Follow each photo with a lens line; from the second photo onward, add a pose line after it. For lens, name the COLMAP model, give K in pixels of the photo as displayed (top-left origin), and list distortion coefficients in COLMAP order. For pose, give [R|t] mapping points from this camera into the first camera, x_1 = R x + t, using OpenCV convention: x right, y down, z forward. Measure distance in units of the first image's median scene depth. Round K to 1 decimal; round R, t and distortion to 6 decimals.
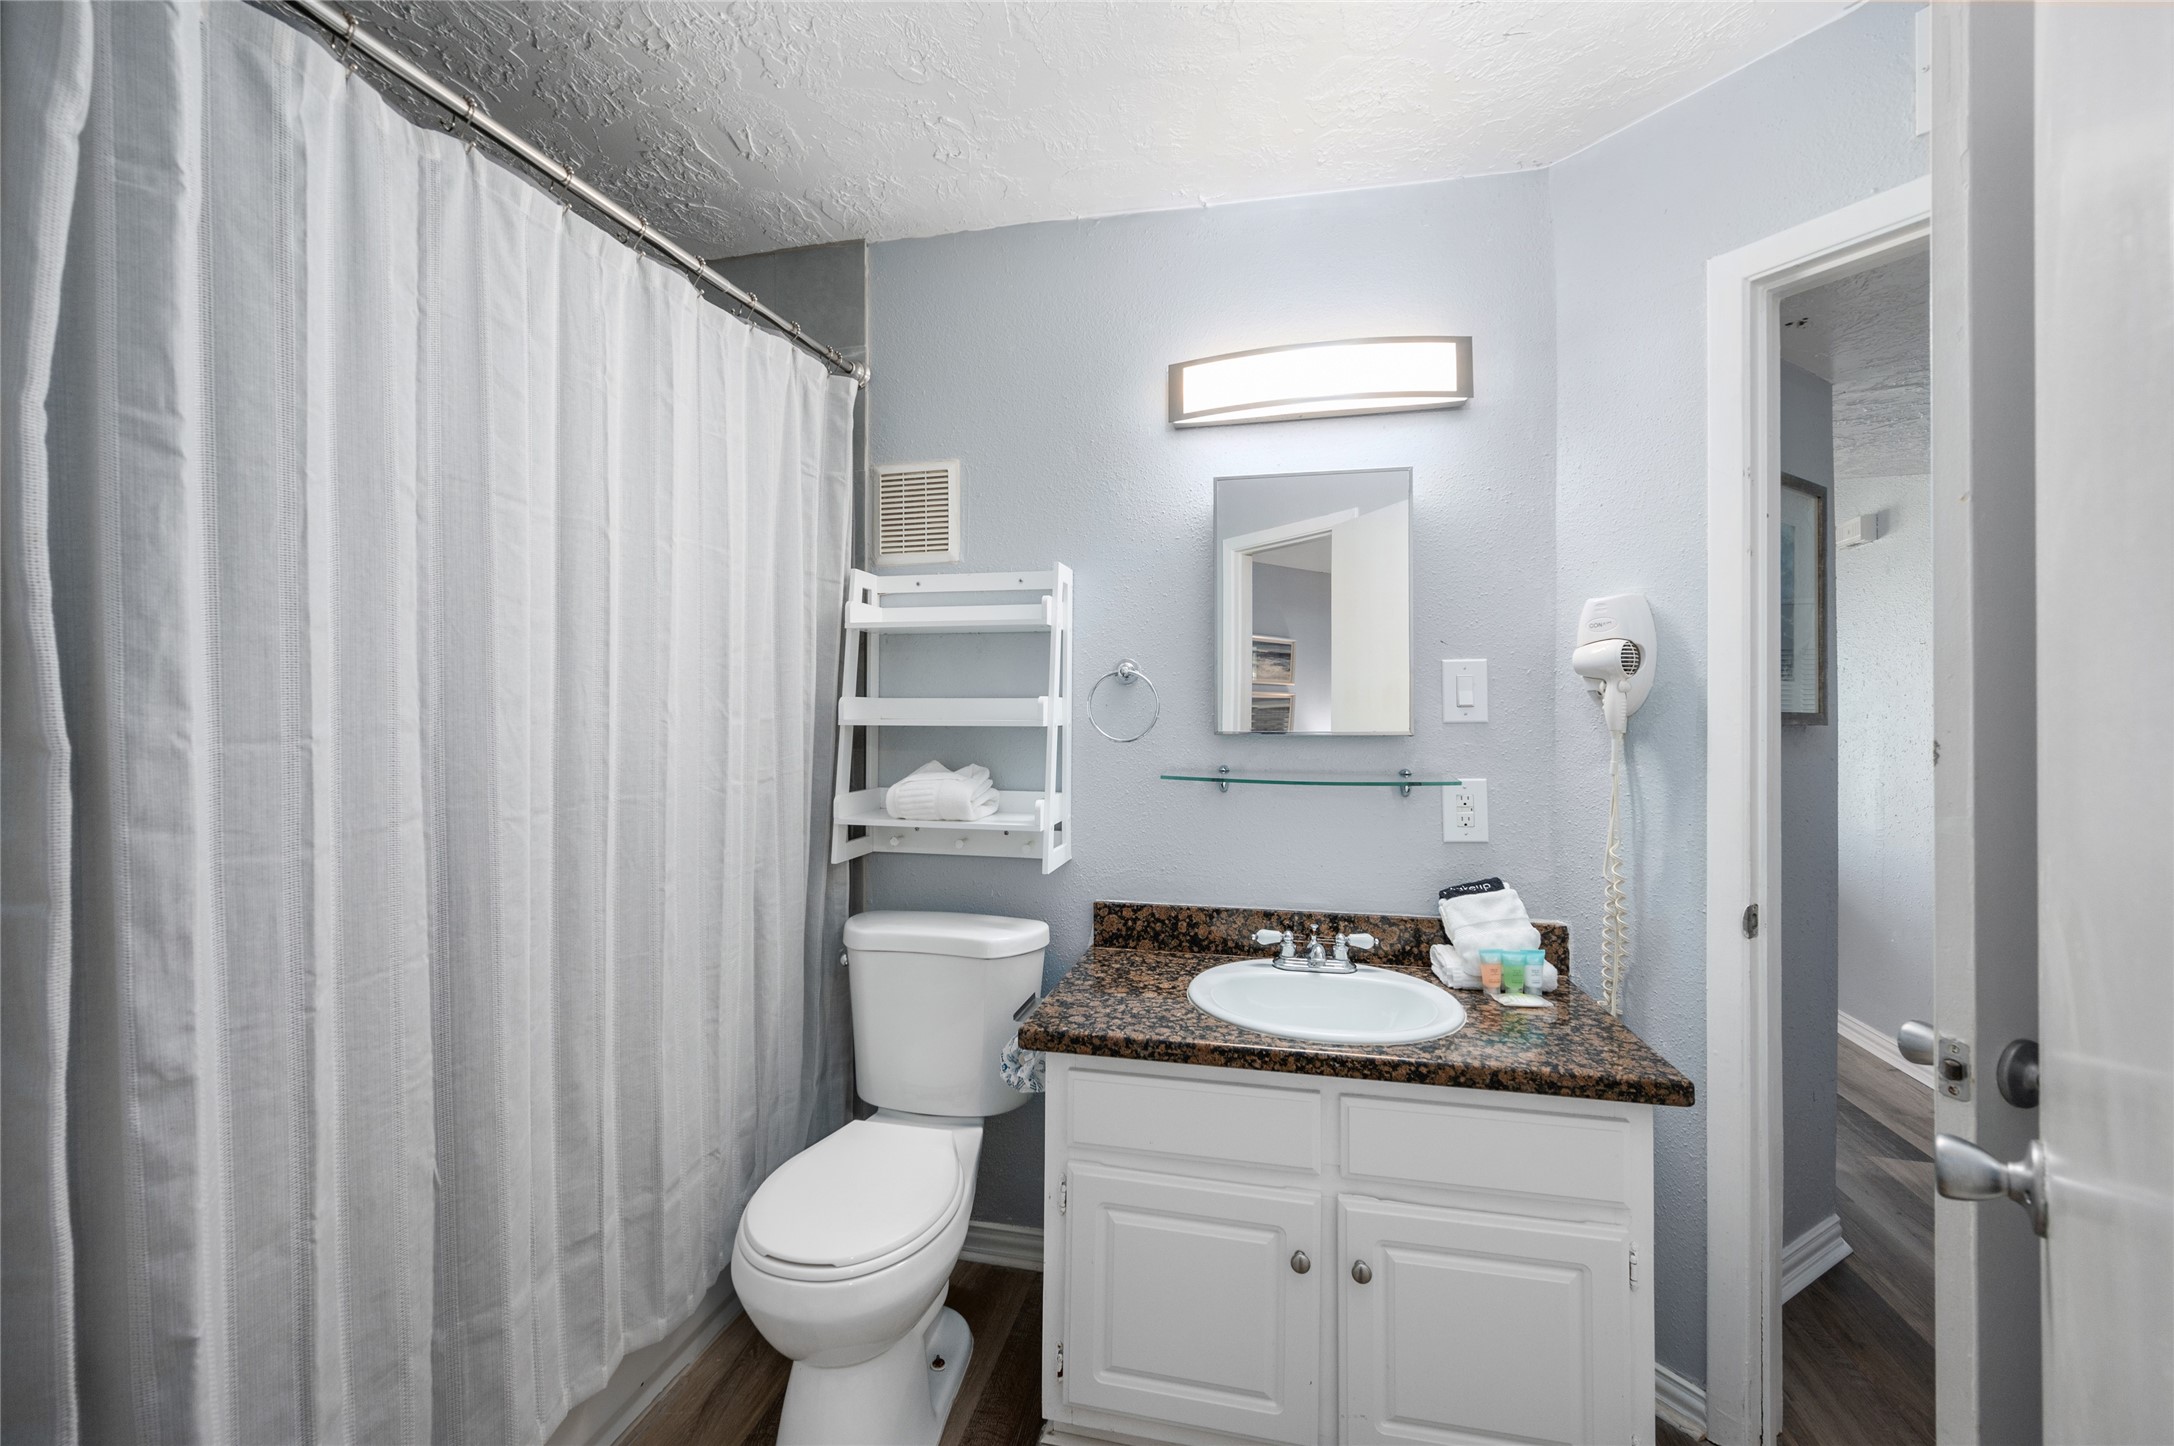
lens RADIAL K [[853.0, 0, 1092.1], [0, 853.0, 718.6], [0, 0, 1]] dist [0.000641, 0.000660]
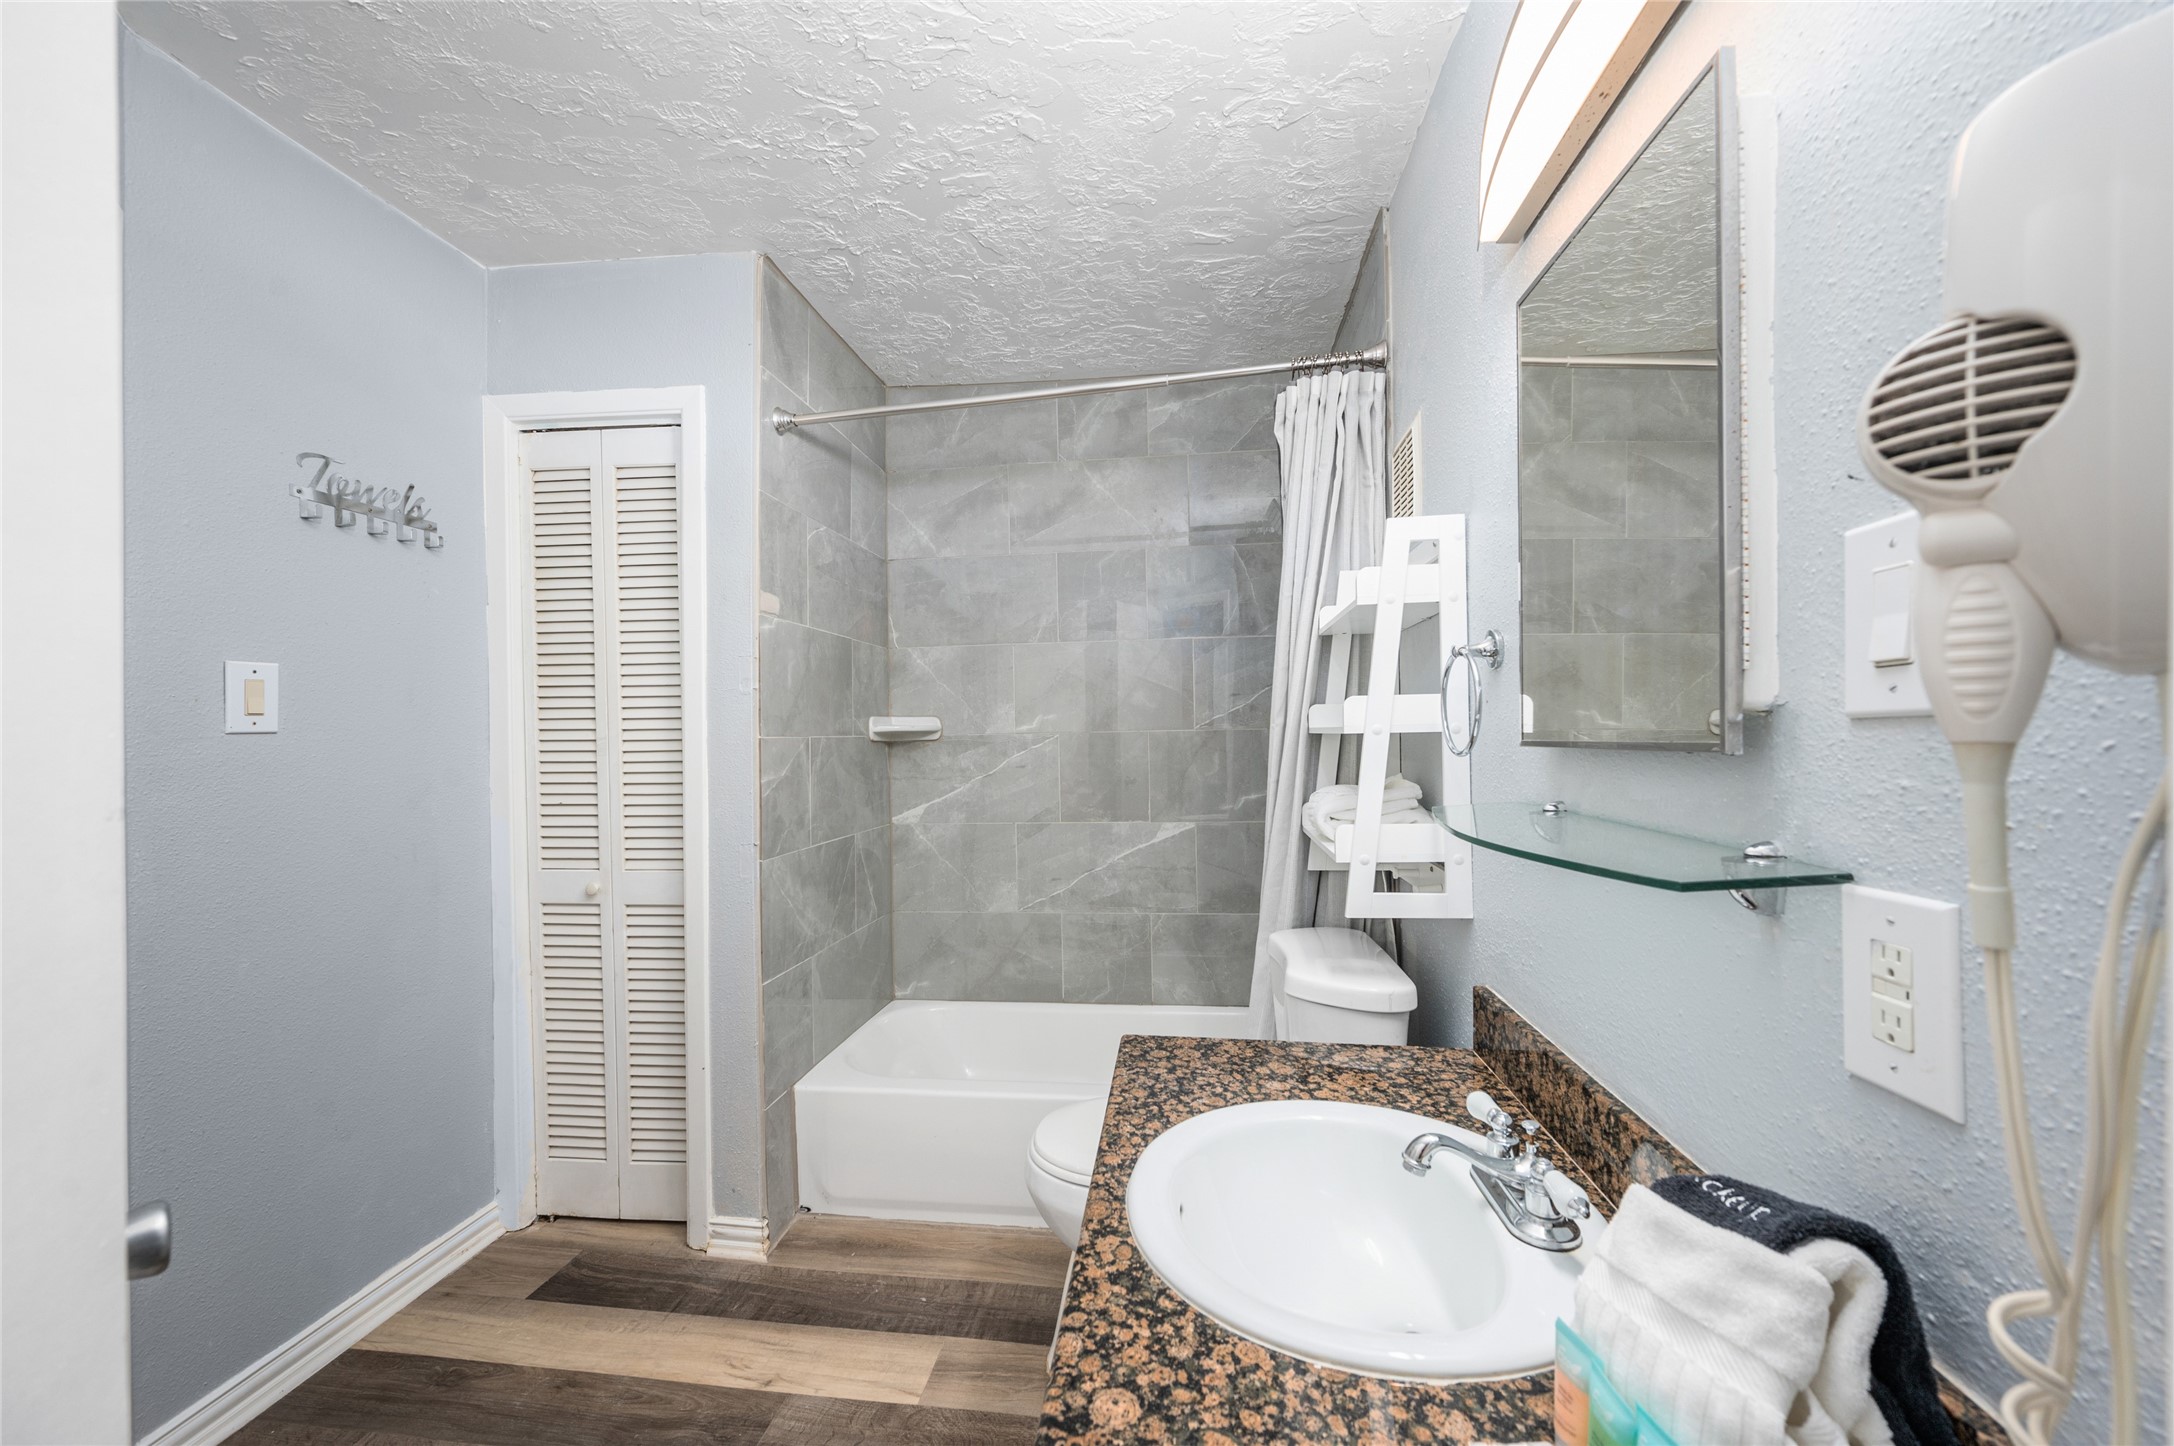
lens RADIAL K [[853.0, 0, 1092.1], [0, 853.0, 718.6], [0, 0, 1]] dist [0.000641, 0.000660]
pose [[0.108246, -0.020673, -0.993909, 0.829293], [0.013994, 0.999716, -0.019270, 0.008030], [0.994026, -0.011823, 0.108505, 0.770661]]
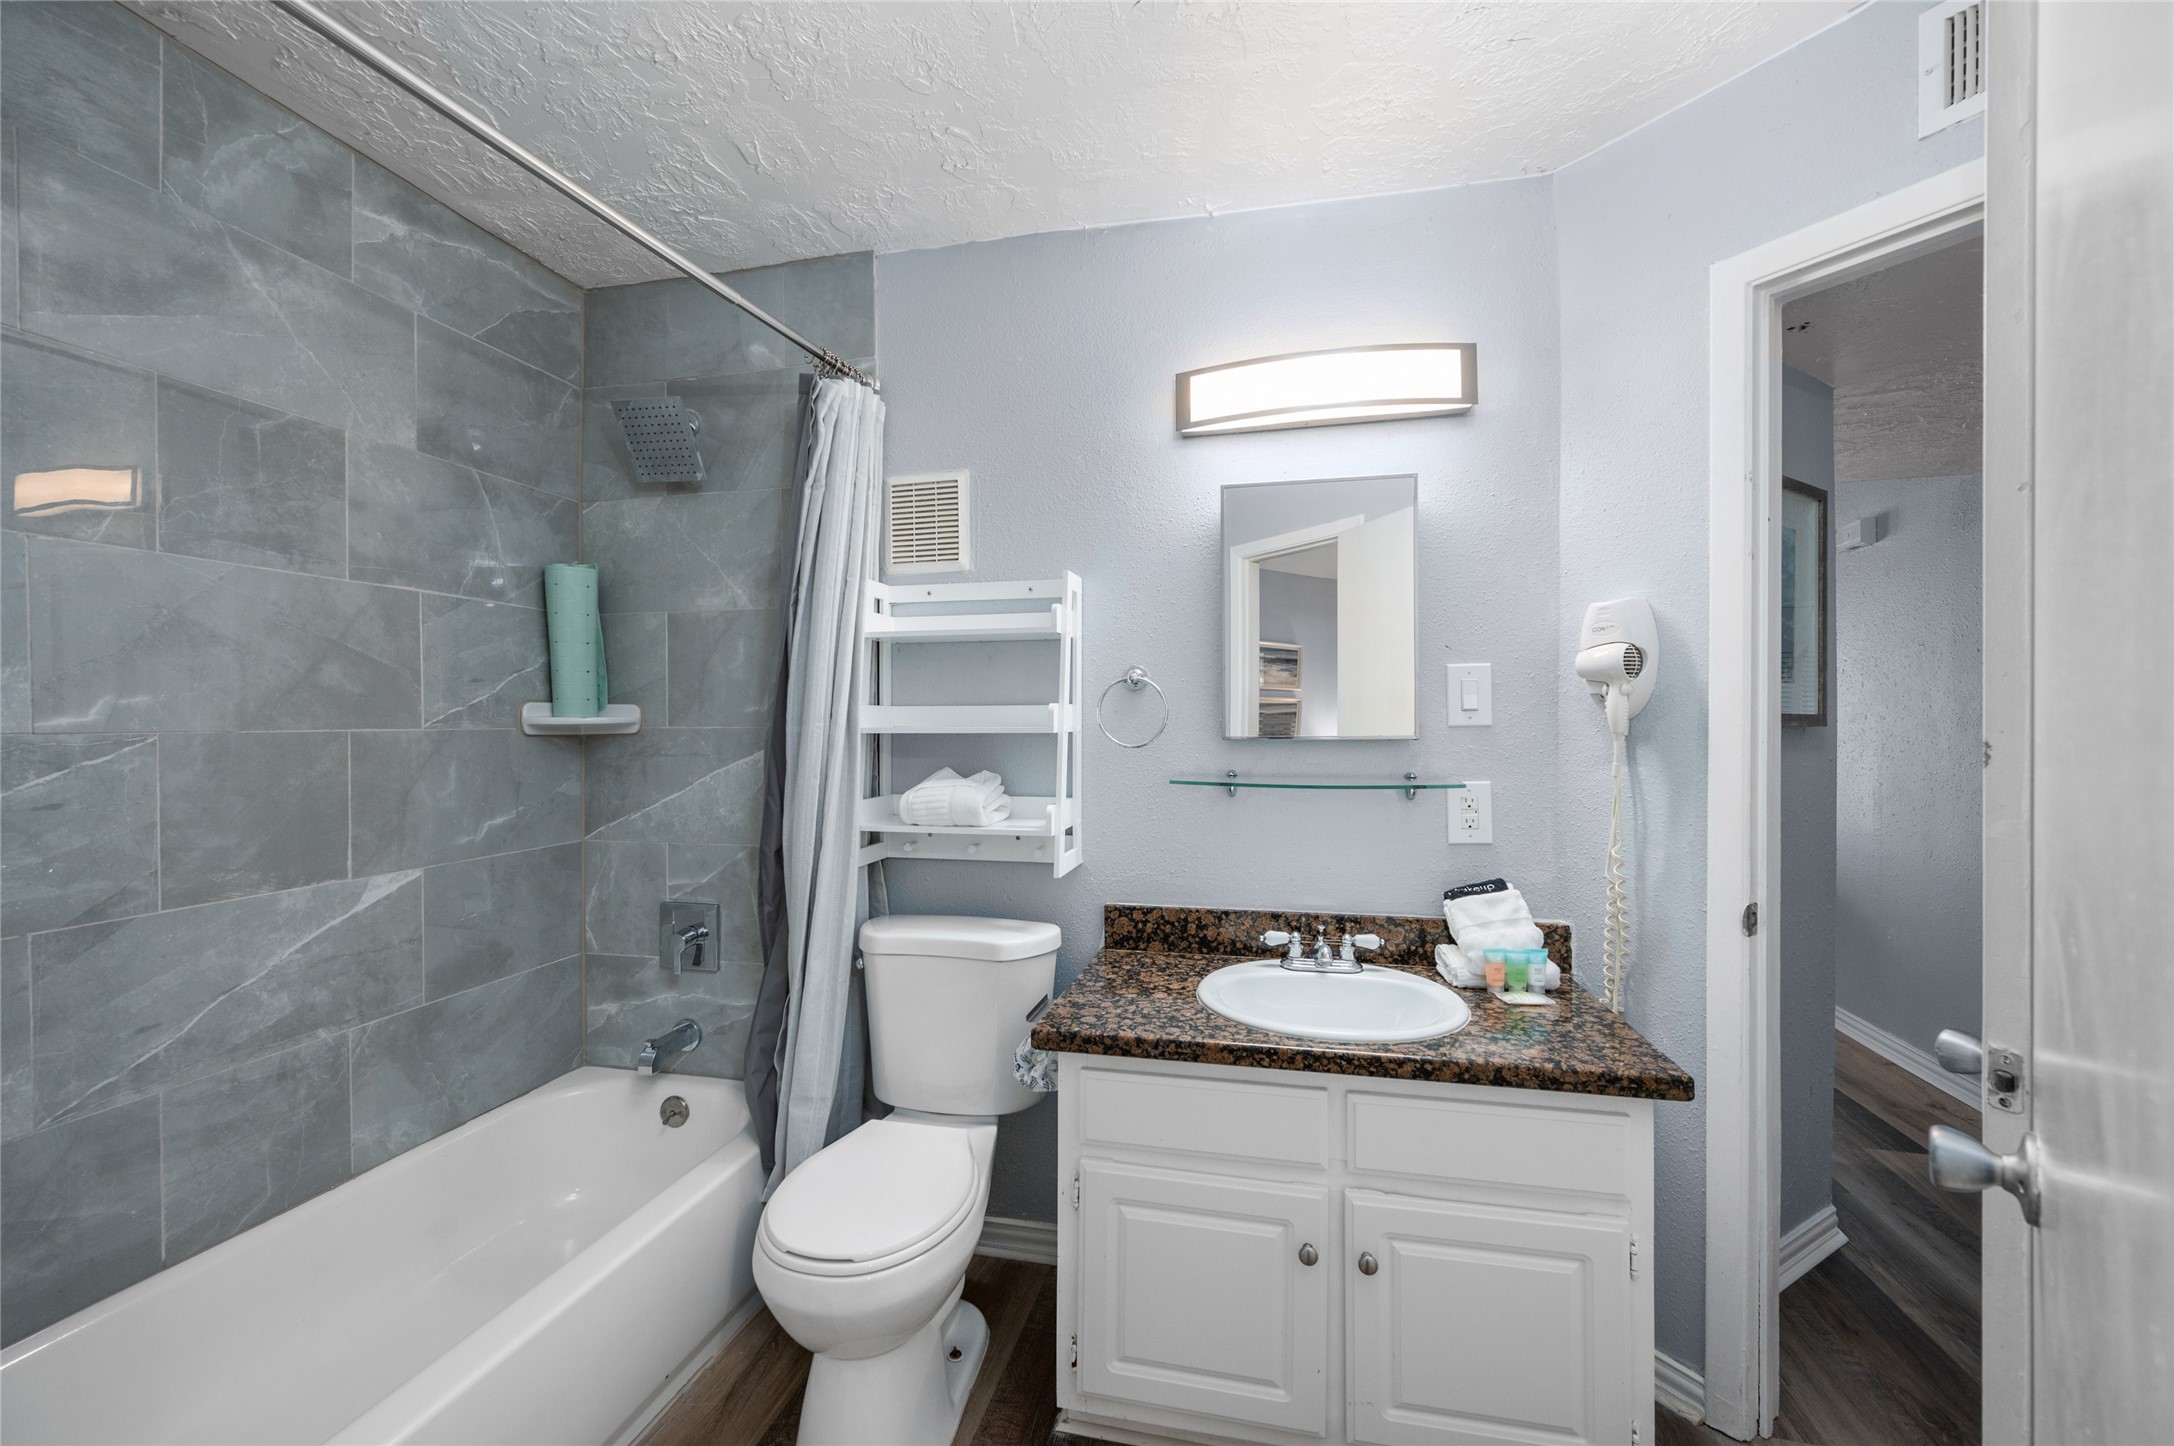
lens RADIAL K [[853.0, 0, 1092.1], [0, 853.0, 718.6], [0, 0, 1]] dist [0.000641, 0.000660]
pose [[0.999902, -0.006798, -0.012207, 0.001408], [0.006707, 0.999949, -0.007555, 0.000336], [0.012258, 0.007472, 0.999897, -0.023390]]
